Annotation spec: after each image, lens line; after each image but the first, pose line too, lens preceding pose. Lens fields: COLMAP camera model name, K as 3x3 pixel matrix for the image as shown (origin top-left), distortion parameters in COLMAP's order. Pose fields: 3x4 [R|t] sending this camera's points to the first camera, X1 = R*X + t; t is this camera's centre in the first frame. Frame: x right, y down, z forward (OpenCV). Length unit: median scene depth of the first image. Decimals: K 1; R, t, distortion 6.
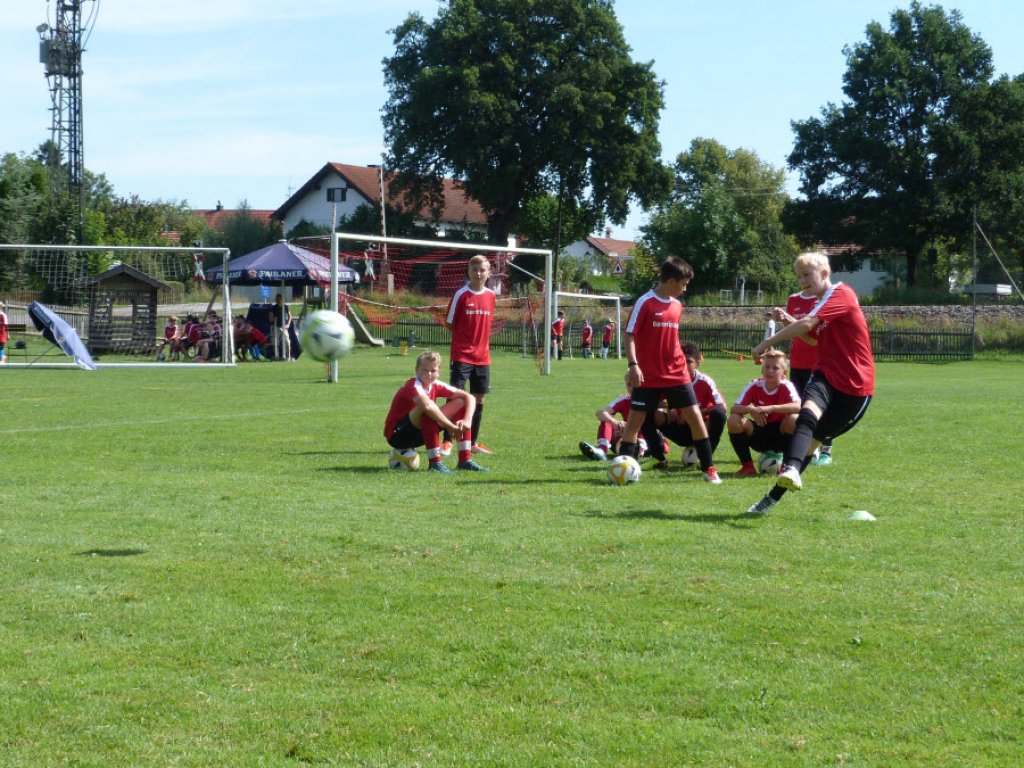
lens RADIAL K [[1983.6, 0, 522.4], [0, 1983.6, 379.5], [0, 0, 1]] dist [-0.019675, 0.203355]
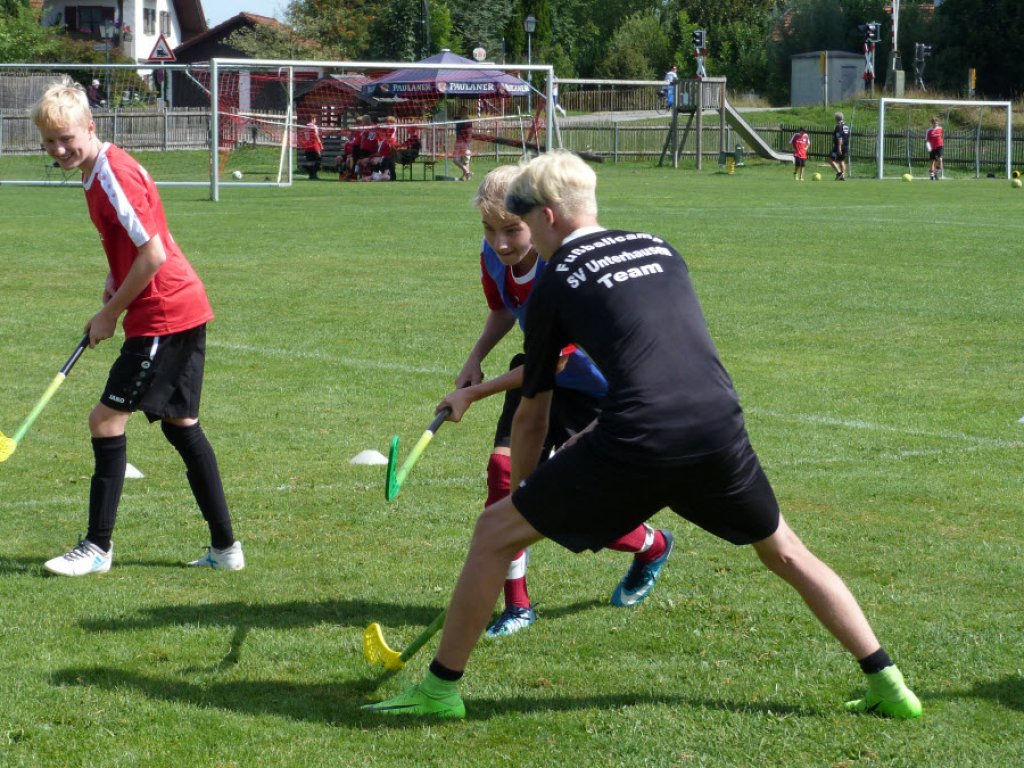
lens RADIAL K [[2949.2, 0, 512.0], [0, 2949.2, 384.0], [0, 0, 1]] dist [0.075847, 0.520250]
pose [[0.919212, 0.029279, -0.392673, 0.232521], [-0.005835, 0.998135, 0.060765, 0.000903], [0.393720, -0.053565, 0.917668, -0.135993]]
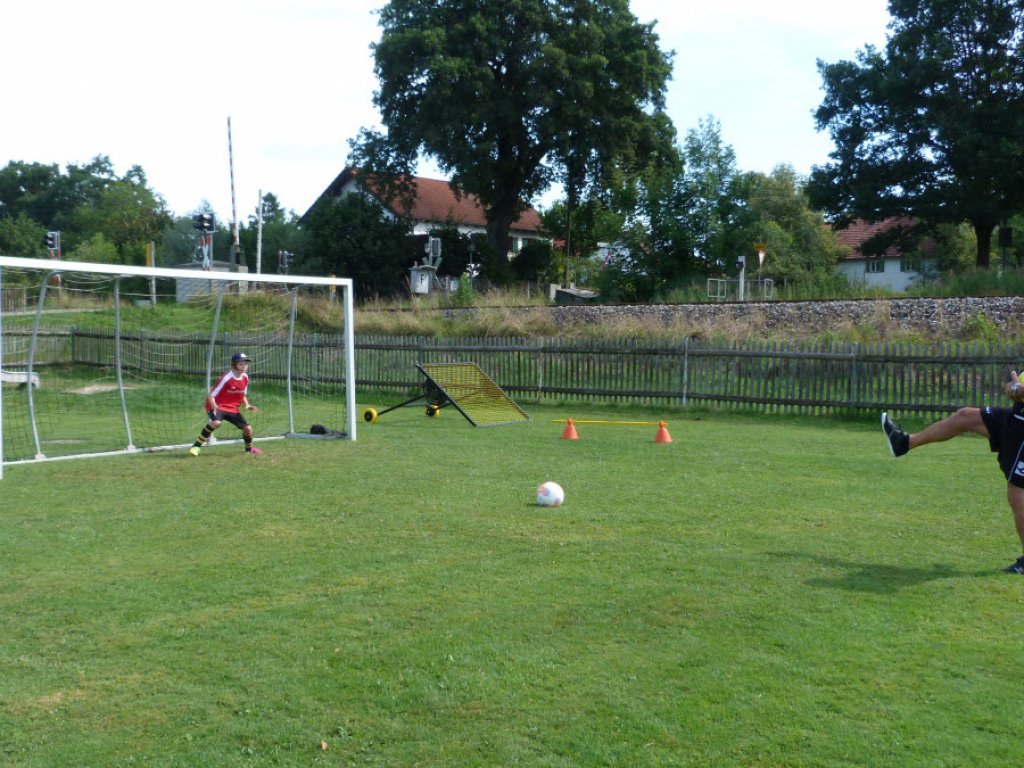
lens RADIAL K [[1201.0, 0, 512.0], [0, 1201.0, 384.0], [0, 0, 1]] dist [-0.042865, -0.004307]
pose [[0.992222, -0.007277, -0.124267, 0.074491], [0.010265, 0.999673, 0.023417, -0.017857], [0.124056, -0.024511, 0.991972, 0.525450]]
